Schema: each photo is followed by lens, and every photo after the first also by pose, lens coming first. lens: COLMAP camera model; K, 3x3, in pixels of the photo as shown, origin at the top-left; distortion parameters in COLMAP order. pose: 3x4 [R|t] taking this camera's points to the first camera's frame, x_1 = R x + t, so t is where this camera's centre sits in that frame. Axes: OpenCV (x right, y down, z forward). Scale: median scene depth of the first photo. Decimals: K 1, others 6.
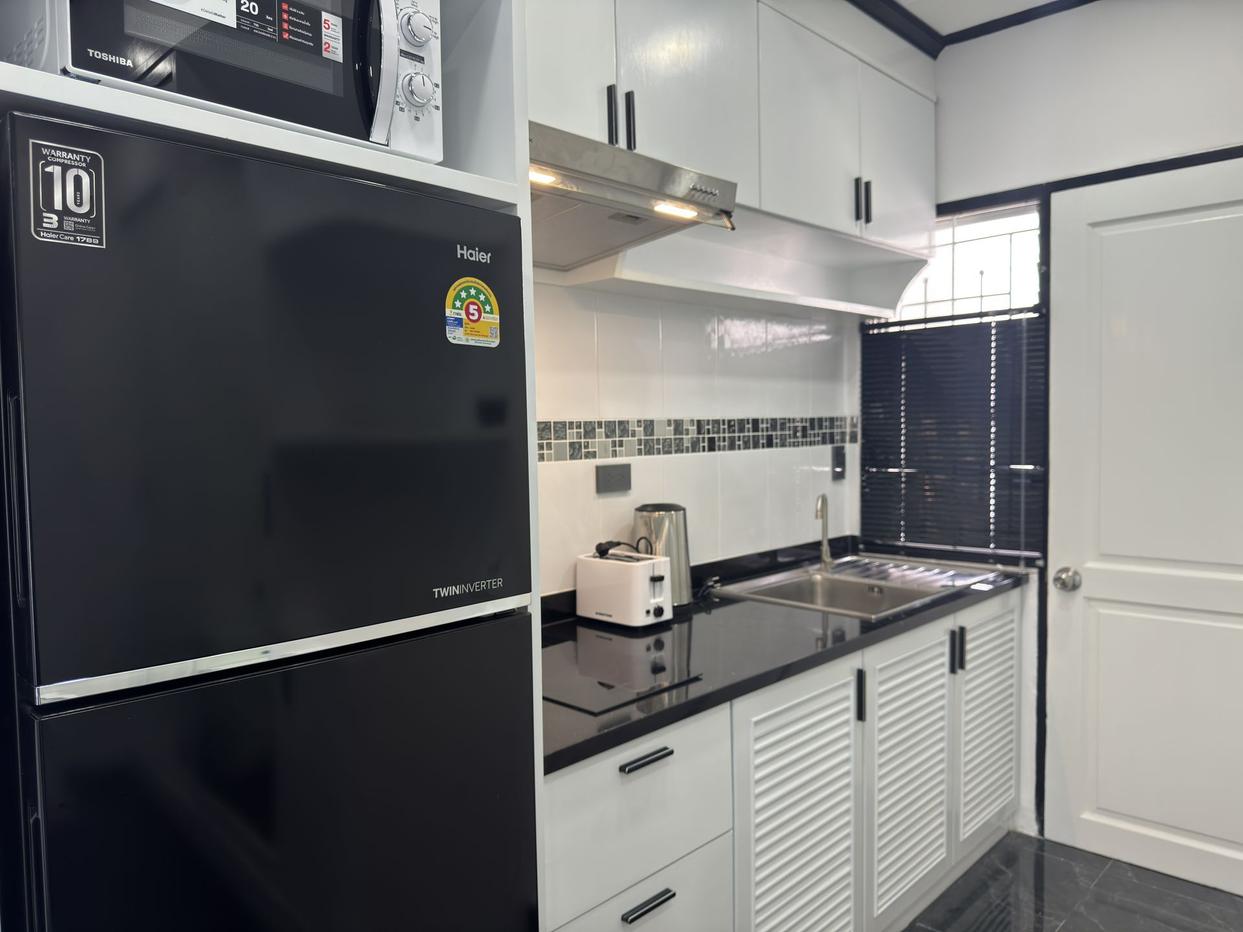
lens RADIAL K [[869.0, 0, 621.5], [0, 869.0, 466.0], [0, 0, 1]] dist [-0.004282, -0.003062]
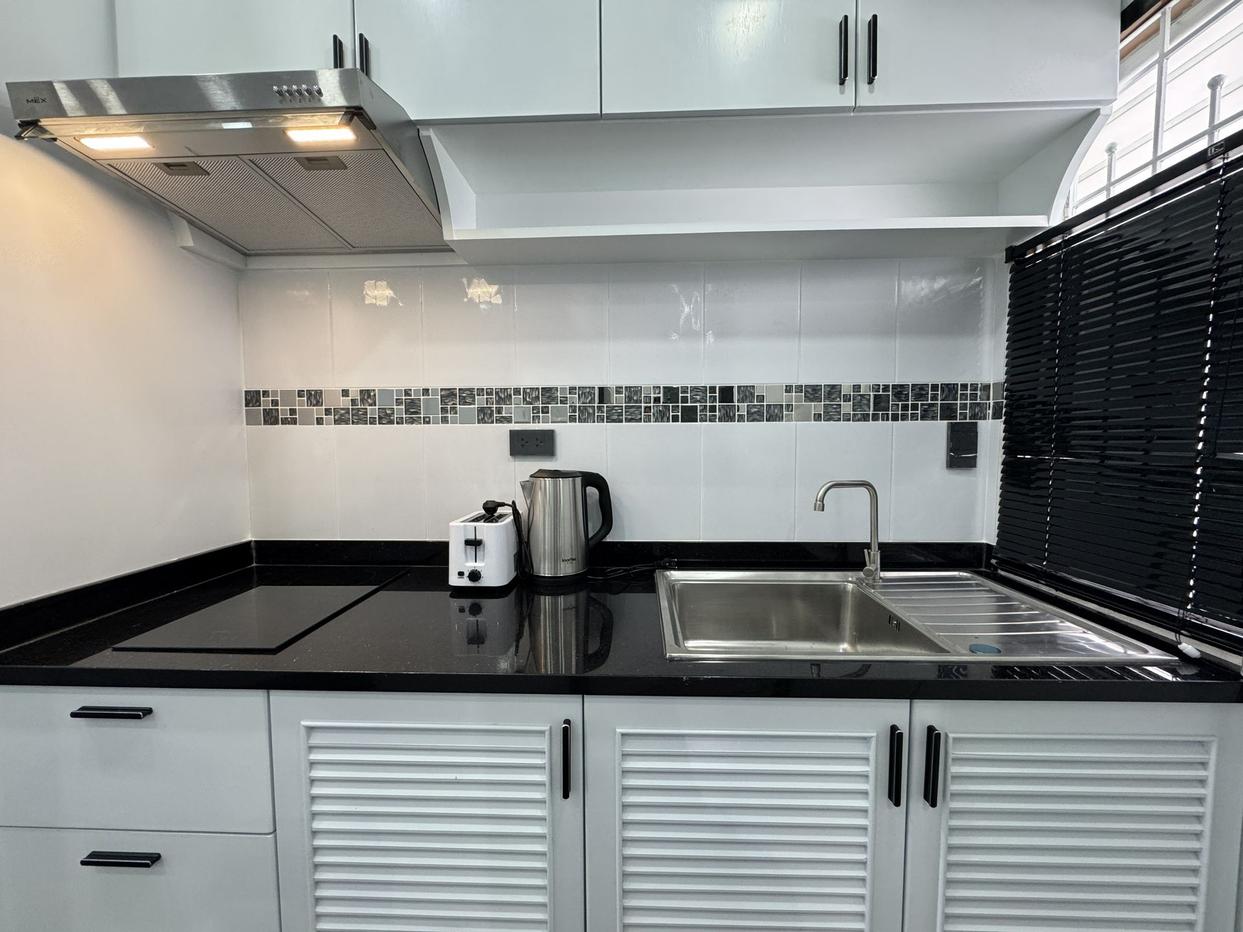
lens RADIAL K [[516.8, 0, 627.3], [0, 516.8, 461.9], [0, 0, 1]] dist [-0.002381, -0.000055]
pose [[0.669235, 0.058680, -0.740731, 0.492262], [-0.042395, 0.998268, 0.040779, 0.006217], [0.741841, 0.004113, 0.670563, 0.620068]]
